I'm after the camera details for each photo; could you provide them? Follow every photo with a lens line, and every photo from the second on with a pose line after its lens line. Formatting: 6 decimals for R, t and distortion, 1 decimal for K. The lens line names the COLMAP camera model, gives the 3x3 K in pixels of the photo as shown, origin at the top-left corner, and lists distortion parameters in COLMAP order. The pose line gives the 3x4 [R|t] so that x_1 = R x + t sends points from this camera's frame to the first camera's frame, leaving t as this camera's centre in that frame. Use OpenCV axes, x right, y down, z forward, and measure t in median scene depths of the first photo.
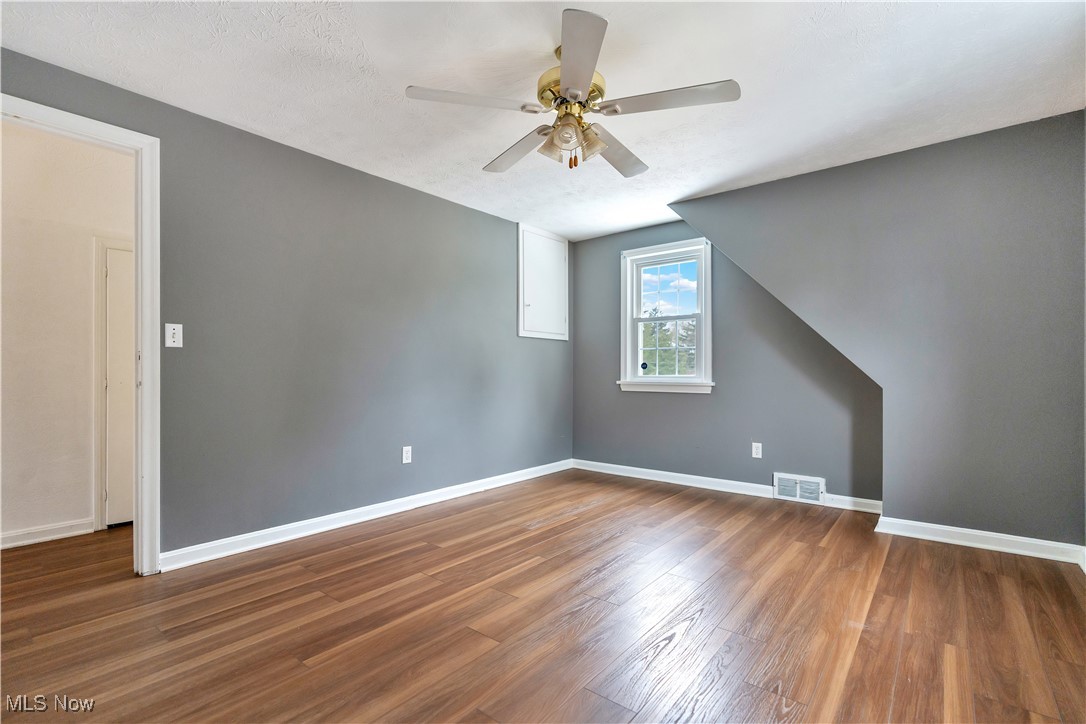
lens RADIAL K [[498.0, 0, 544.3], [0, 498.0, 368.7], [0, 0, 1]] dist [-0.009841, 0.001807]
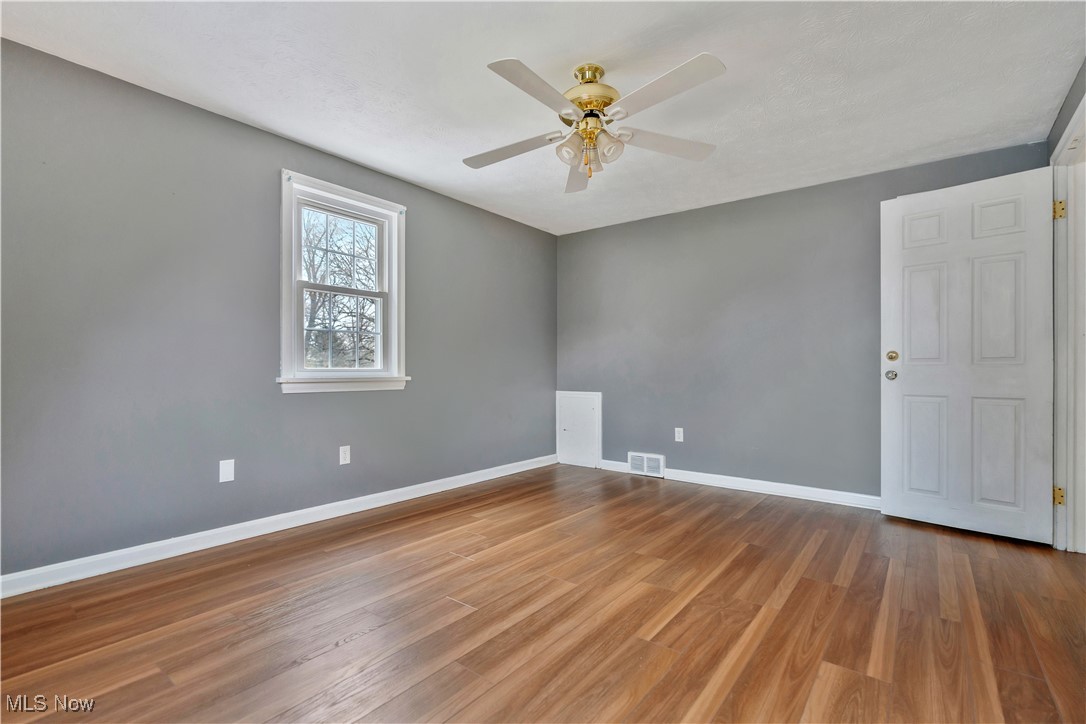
lens RADIAL K [[498.0, 0, 541.6], [0, 498.0, 368.3], [0, 0, 1]] dist [-0.009841, 0.001807]
pose [[-0.999683, -0.004640, -0.024742, 0.163674], [-0.004247, 0.999864, -0.015937, 0.030230], [0.024813, -0.015827, -0.999567, 1.827772]]
